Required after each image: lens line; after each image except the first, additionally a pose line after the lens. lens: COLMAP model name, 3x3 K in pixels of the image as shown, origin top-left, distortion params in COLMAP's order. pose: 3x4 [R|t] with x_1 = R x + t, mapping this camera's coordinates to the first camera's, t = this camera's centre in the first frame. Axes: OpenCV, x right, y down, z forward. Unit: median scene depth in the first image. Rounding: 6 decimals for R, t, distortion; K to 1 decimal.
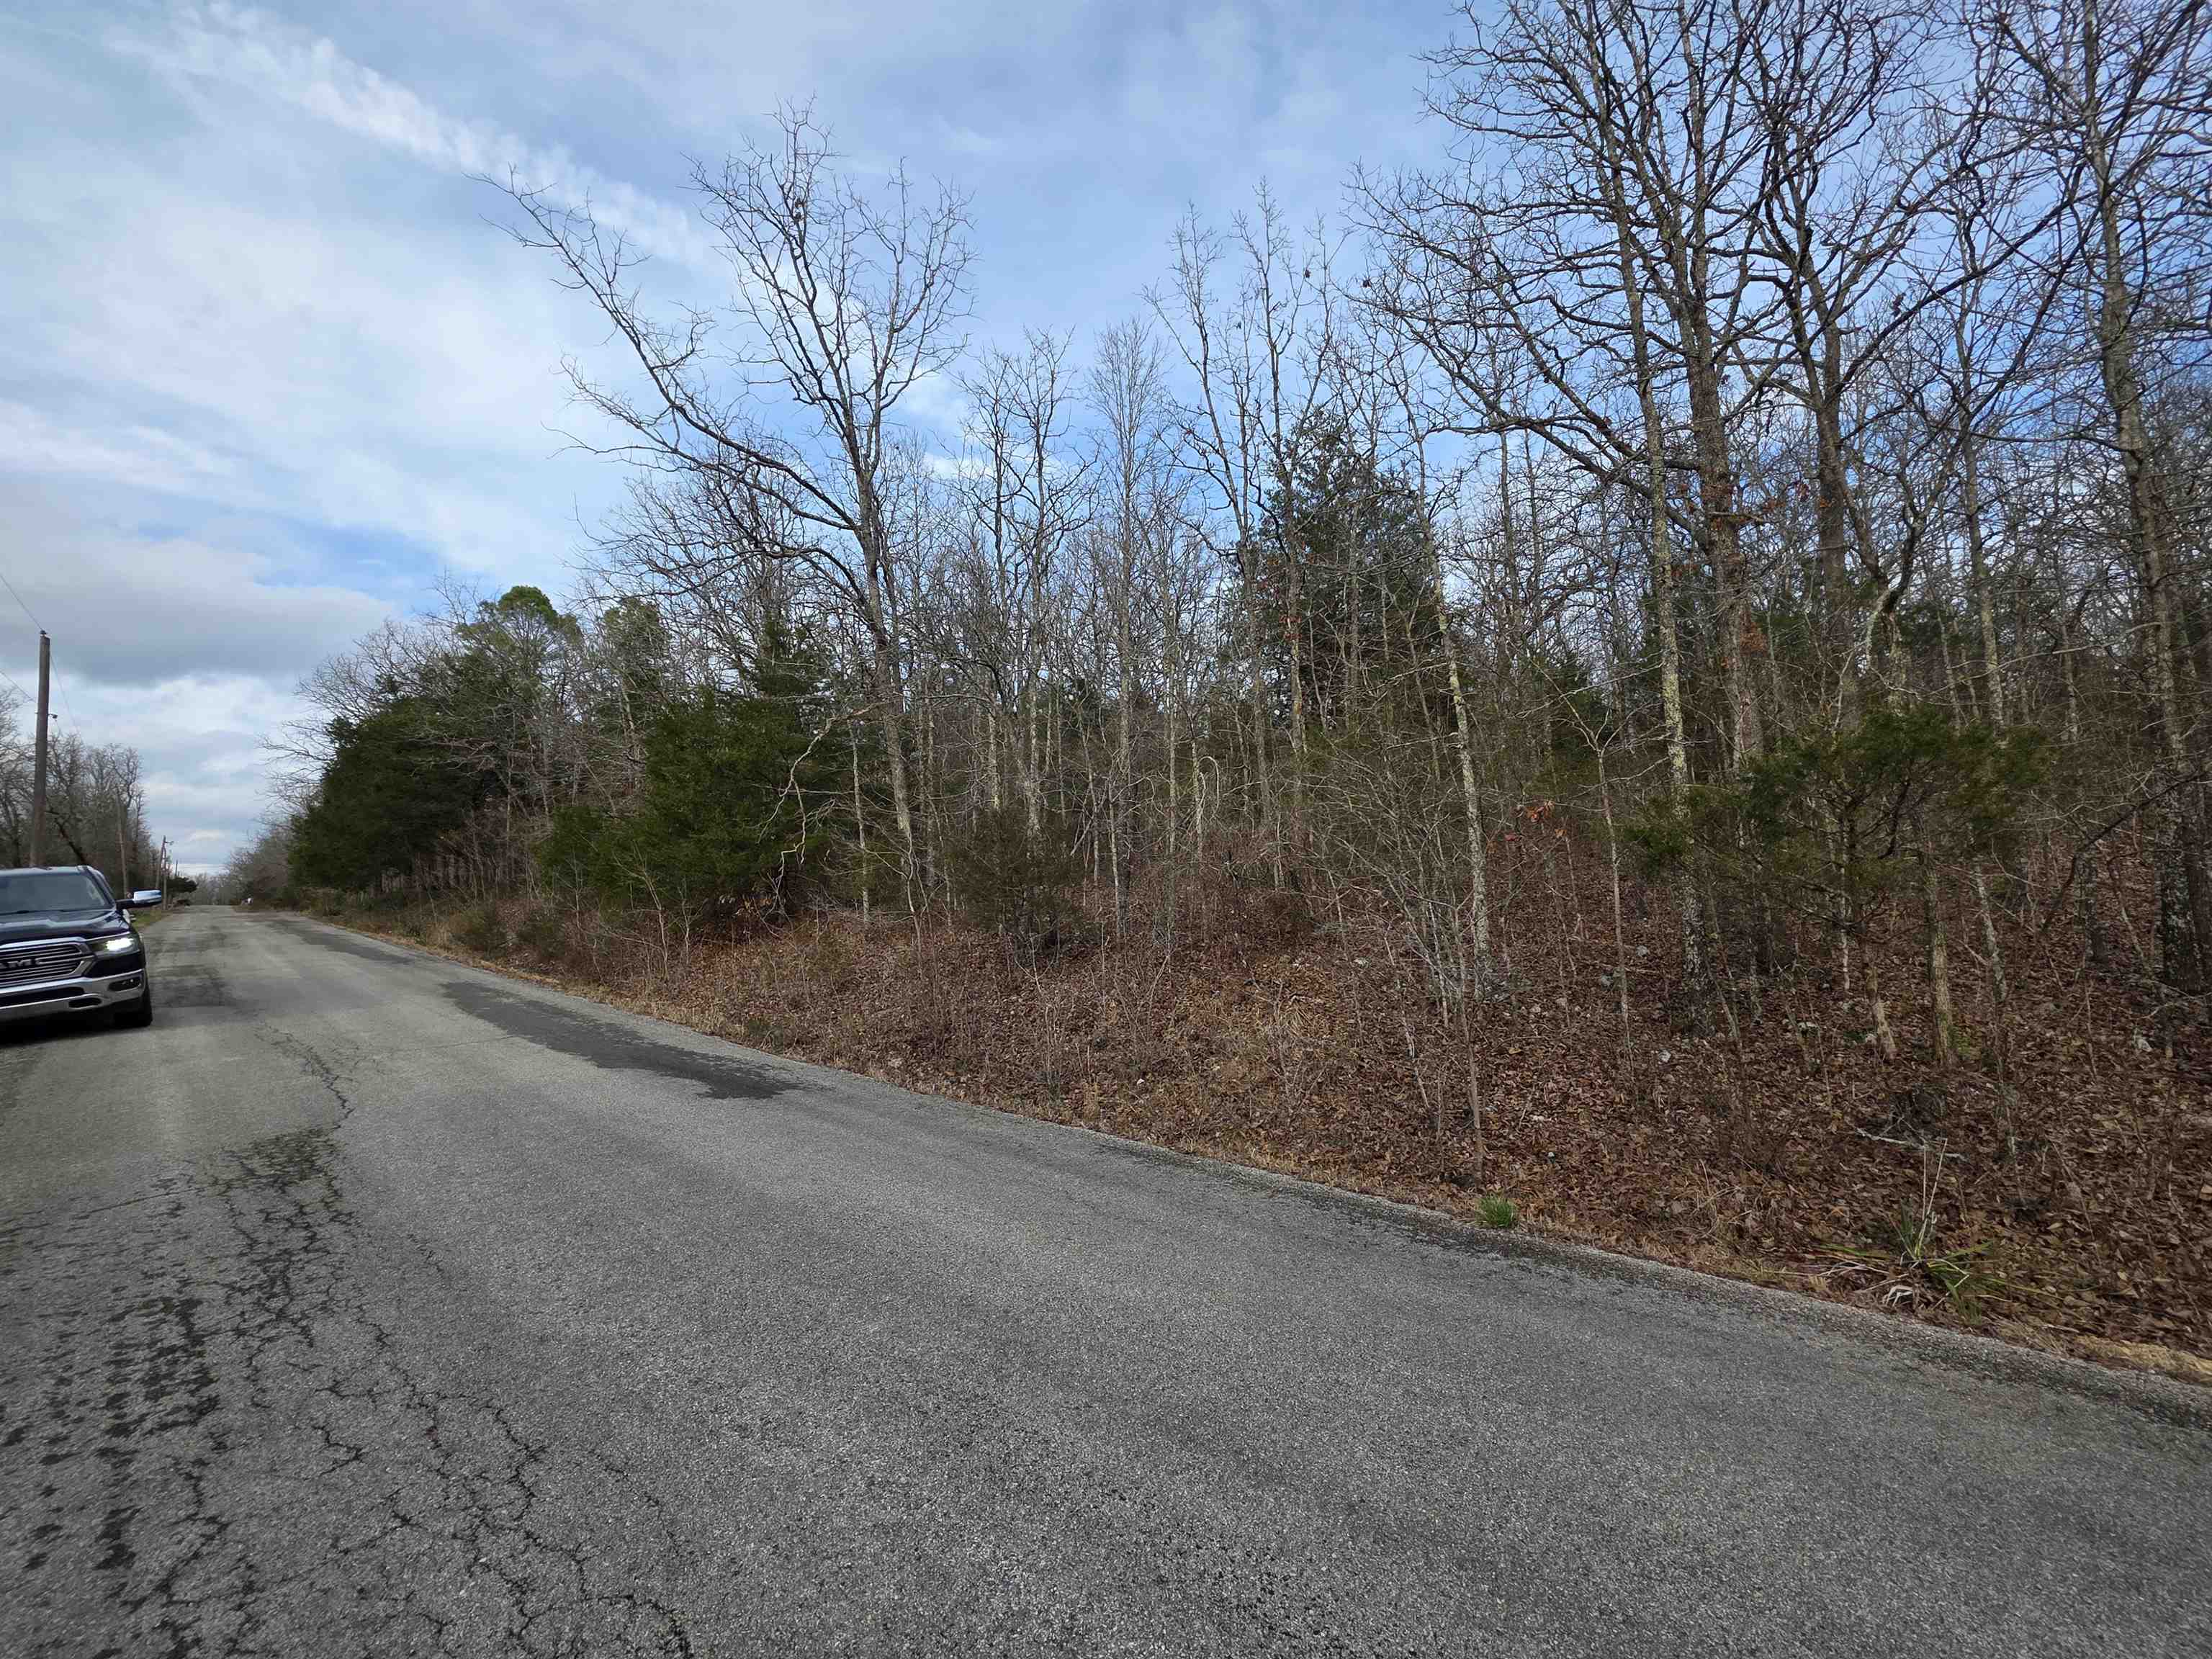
lens RADIAL K [[889.5, 0, 1111.8], [0, 889.5, 827.2], [0, 0, 1]] dist [0.006921, -0.000134]
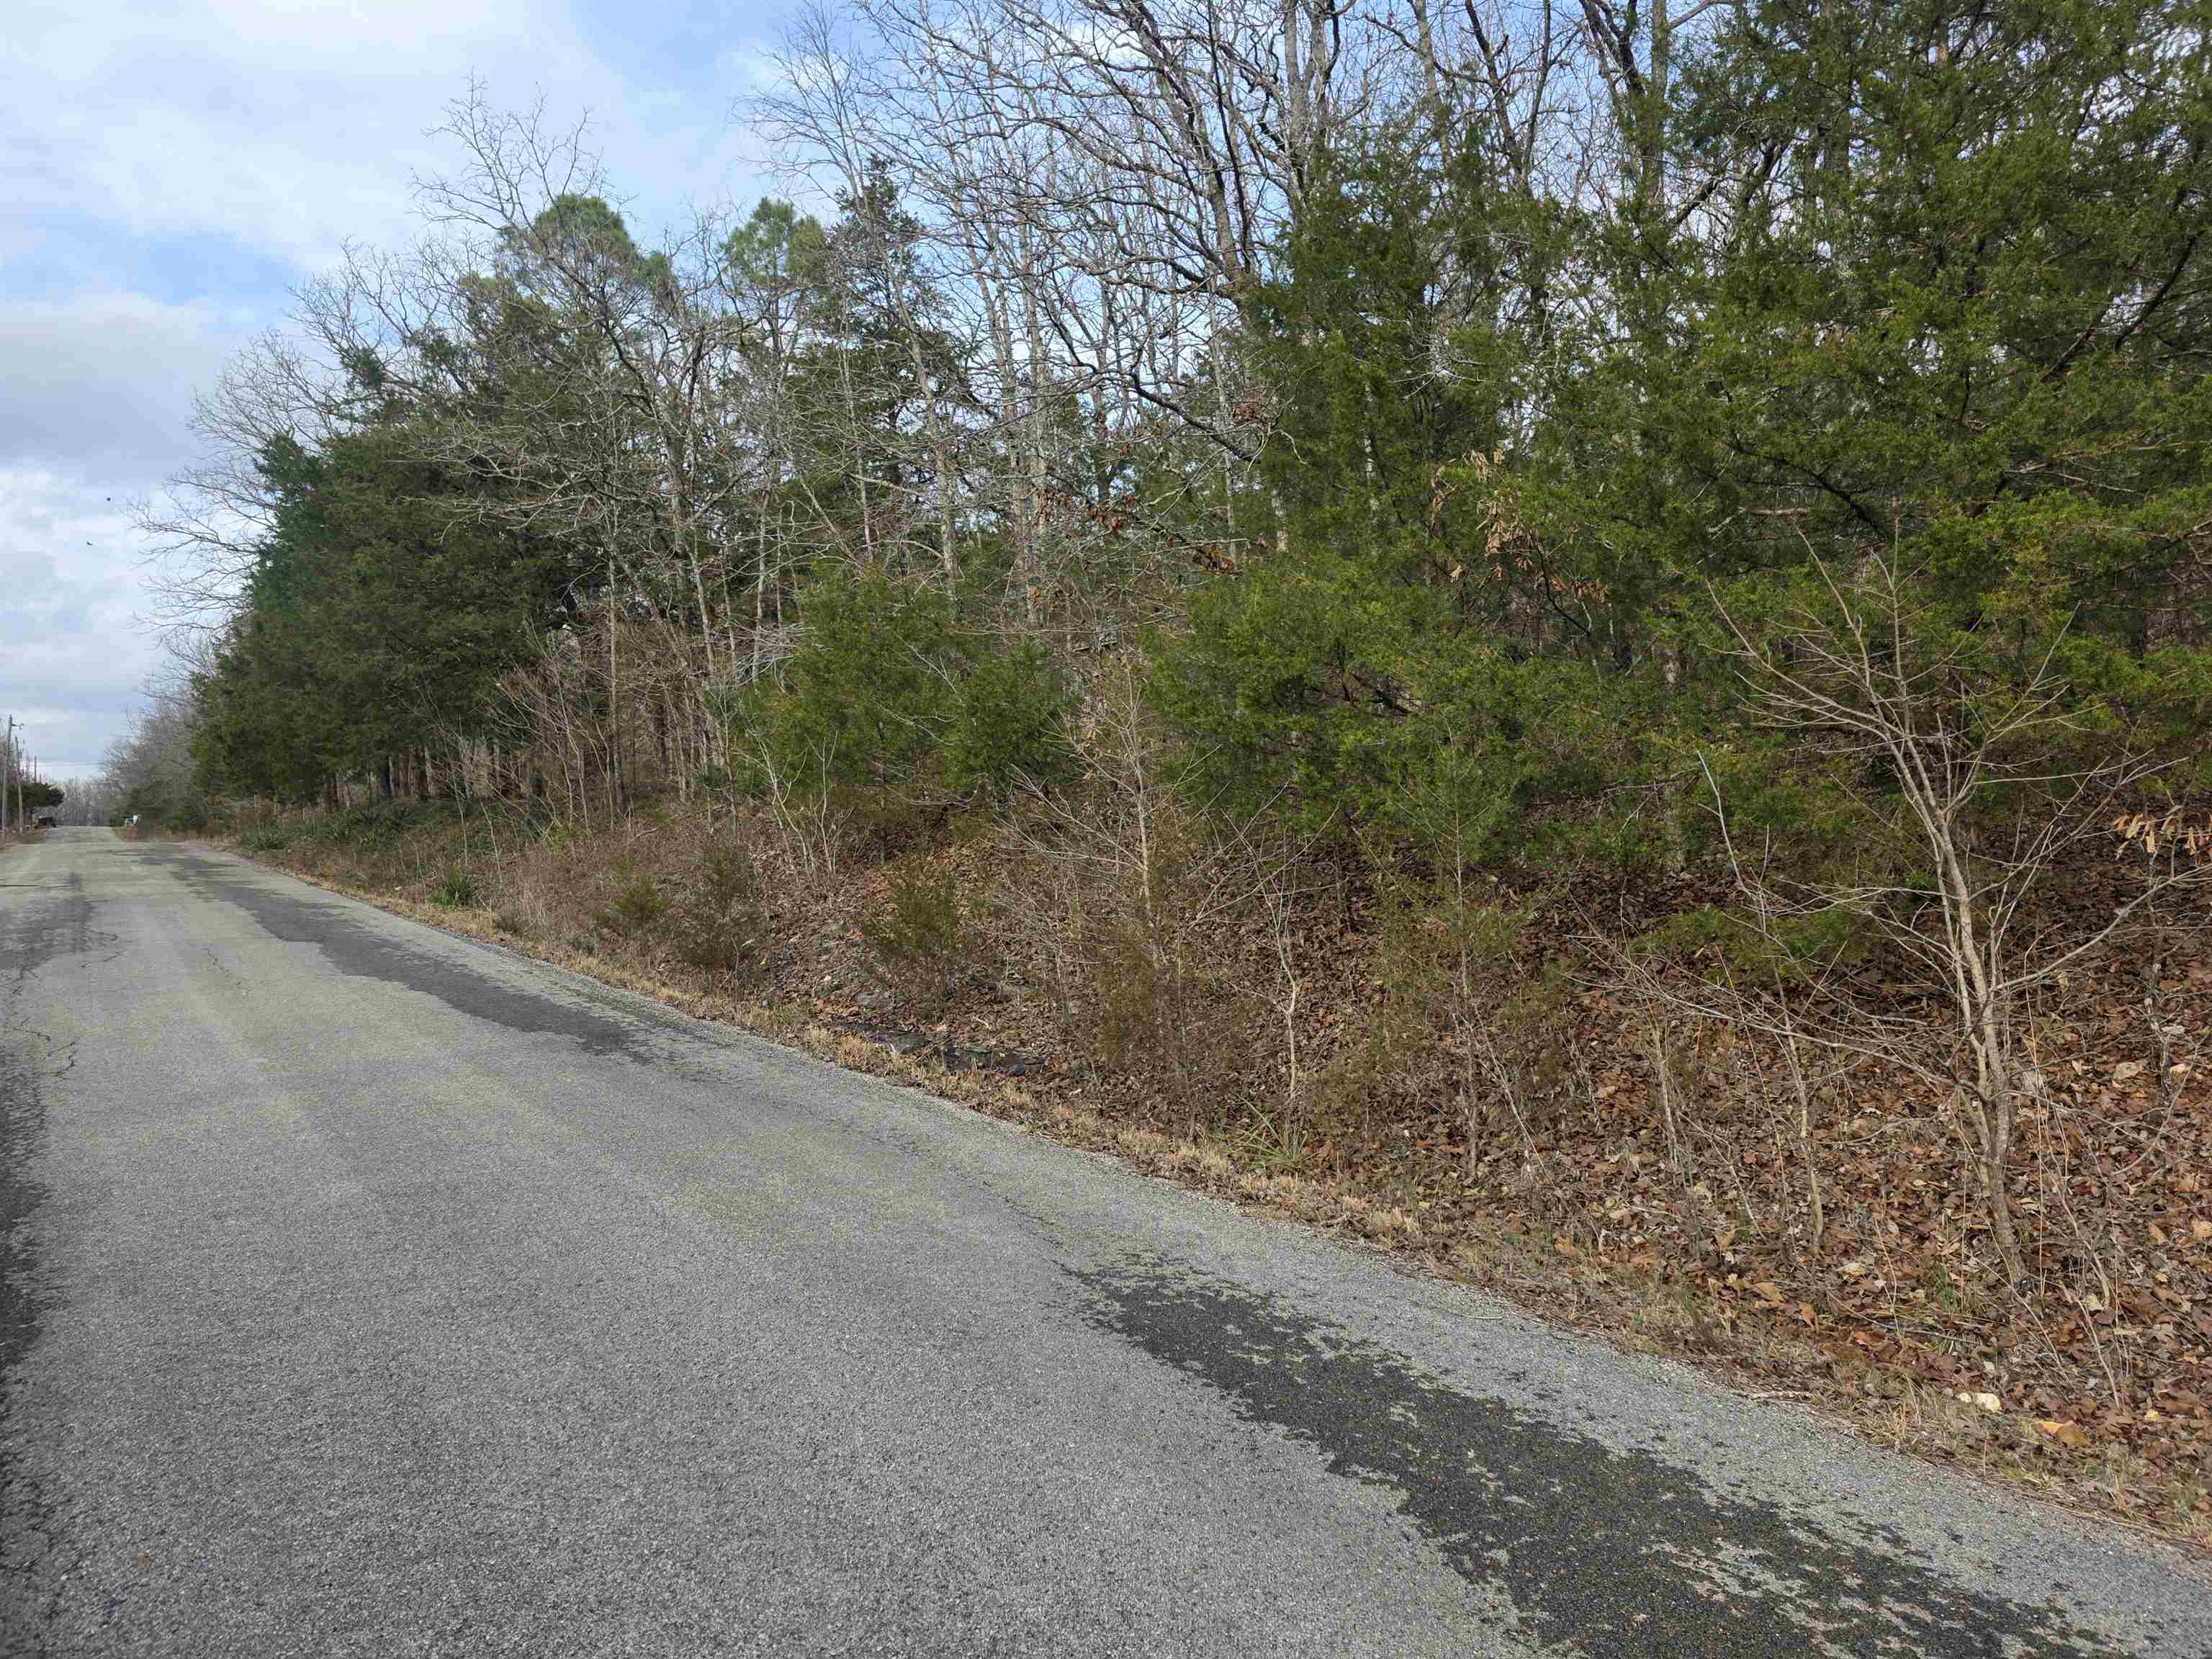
lens RADIAL K [[1483.4, 0, 1114.9], [0, 1483.4, 797.7], [0, 0, 1]] dist [0.069376, -0.058440]
pose [[0.981961, 0.000902, -0.189083, -0.202399], [0.011377, 0.997895, 0.063846, 0.015503], [0.188742, -0.064846, 0.979883, 0.209720]]
